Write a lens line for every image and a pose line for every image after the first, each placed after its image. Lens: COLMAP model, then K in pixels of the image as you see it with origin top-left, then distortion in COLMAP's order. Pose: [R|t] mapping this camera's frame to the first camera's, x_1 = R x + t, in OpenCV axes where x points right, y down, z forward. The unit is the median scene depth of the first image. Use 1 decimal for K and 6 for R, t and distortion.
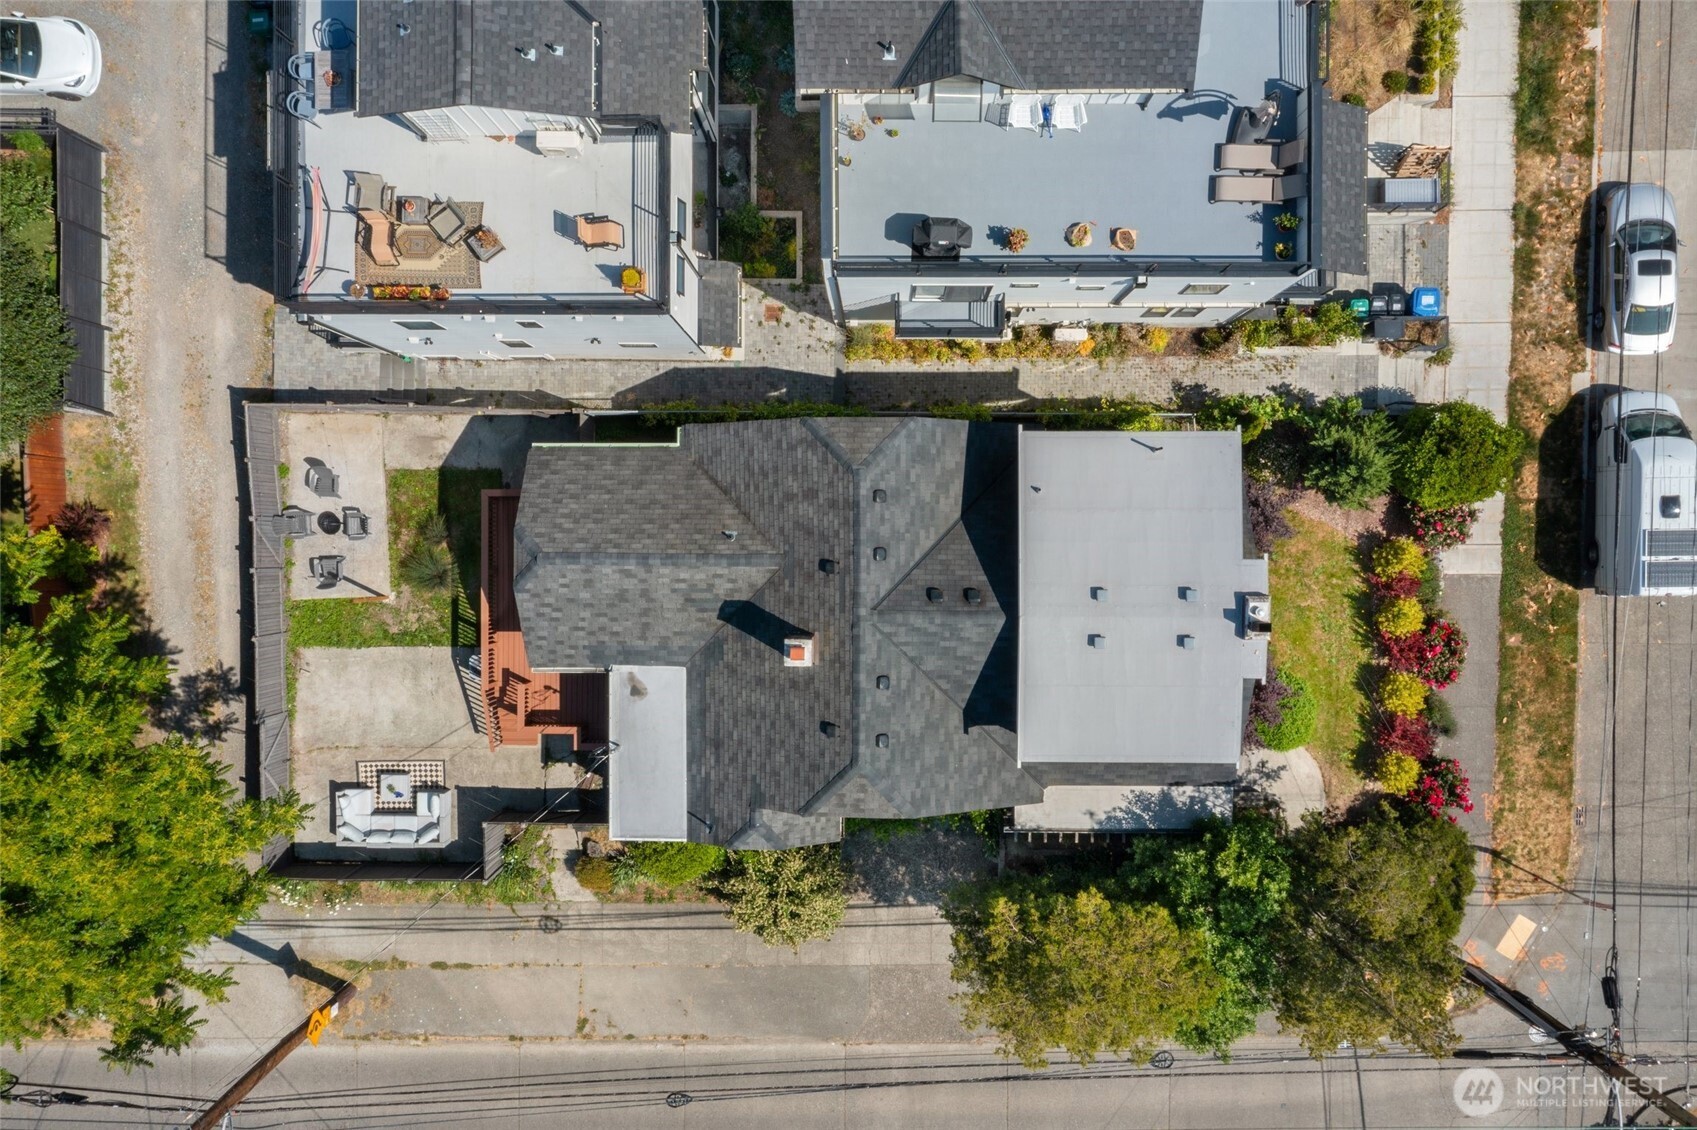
lens RADIAL K [[1364.2, 0, 847.7], [0, 1364.2, 566.4], [0, 0, 1]] dist [-0.015273, -0.003846]
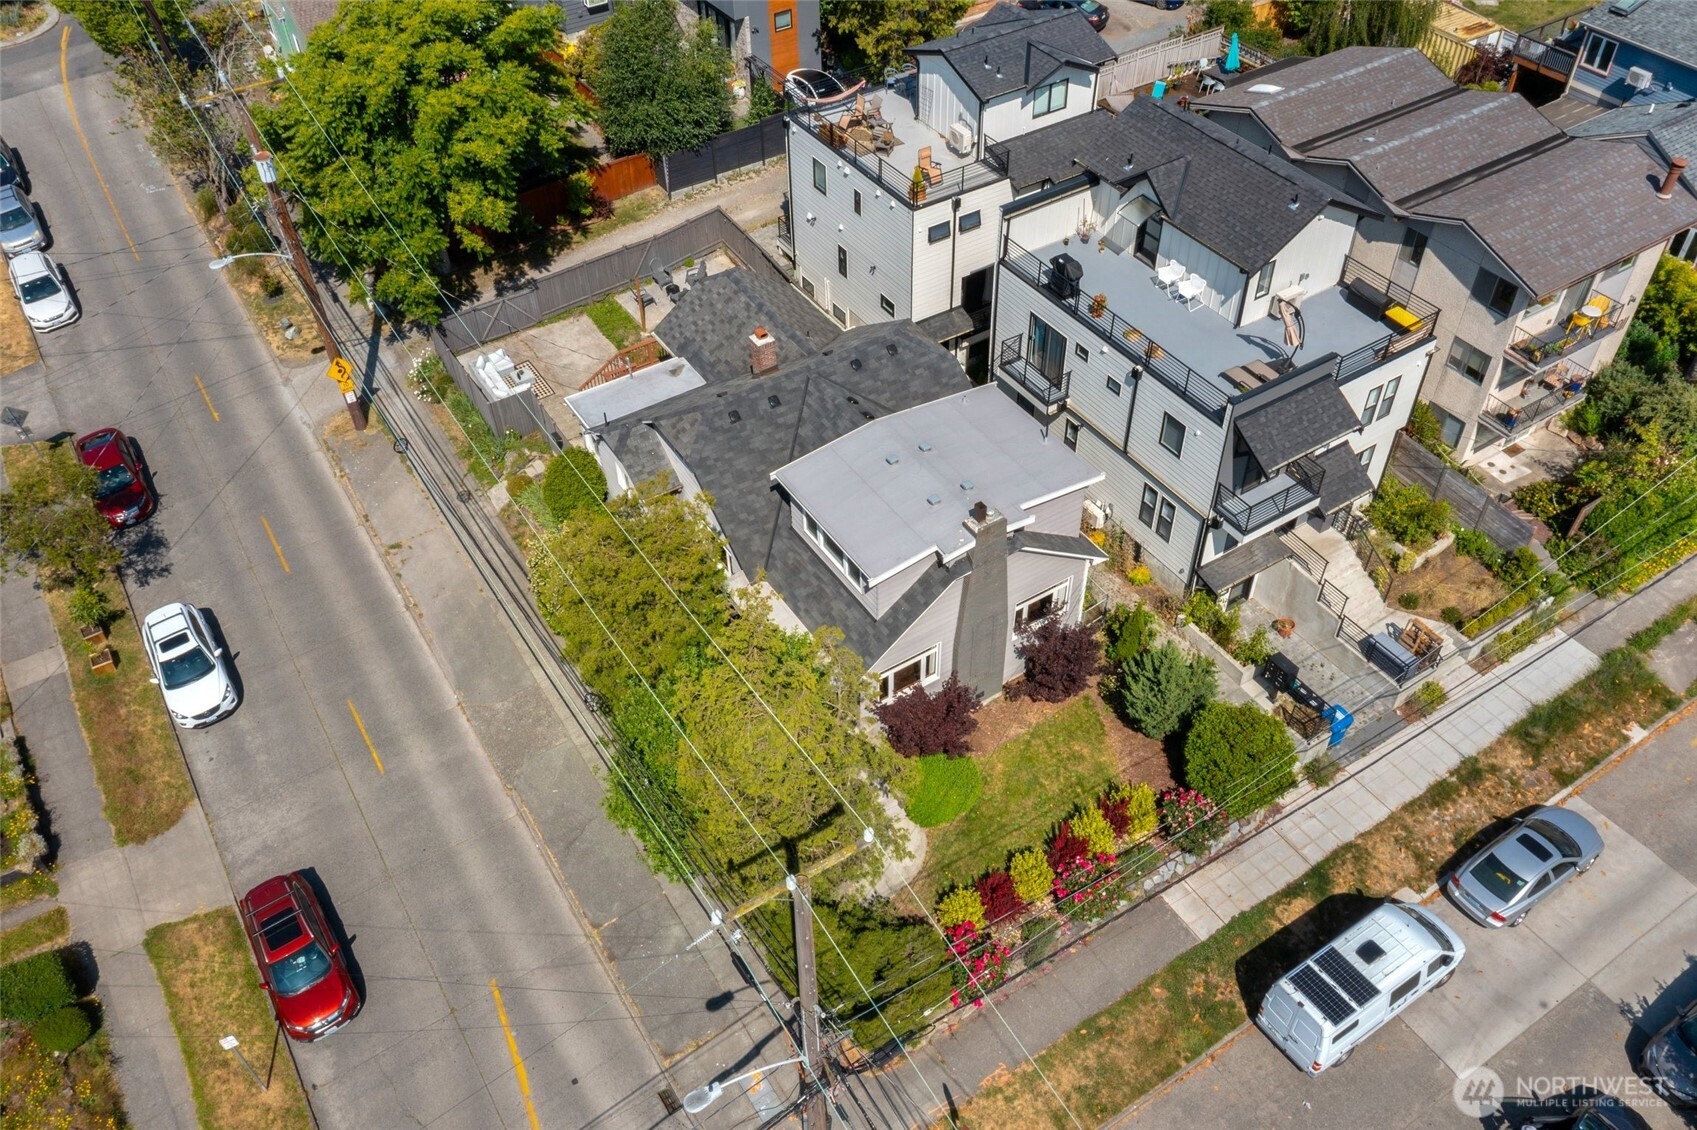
lens RADIAL K [[1364.2, 0, 850.0], [0, 1364.2, 565.0], [0, 0, 1]] dist [-0.015273, -0.003846]
pose [[0.537566, 0.601242, -0.591212, 0.755403], [-0.843188, 0.376998, -0.383283, 0.474665], [-0.007560, 0.704543, 0.709621, 0.158779]]
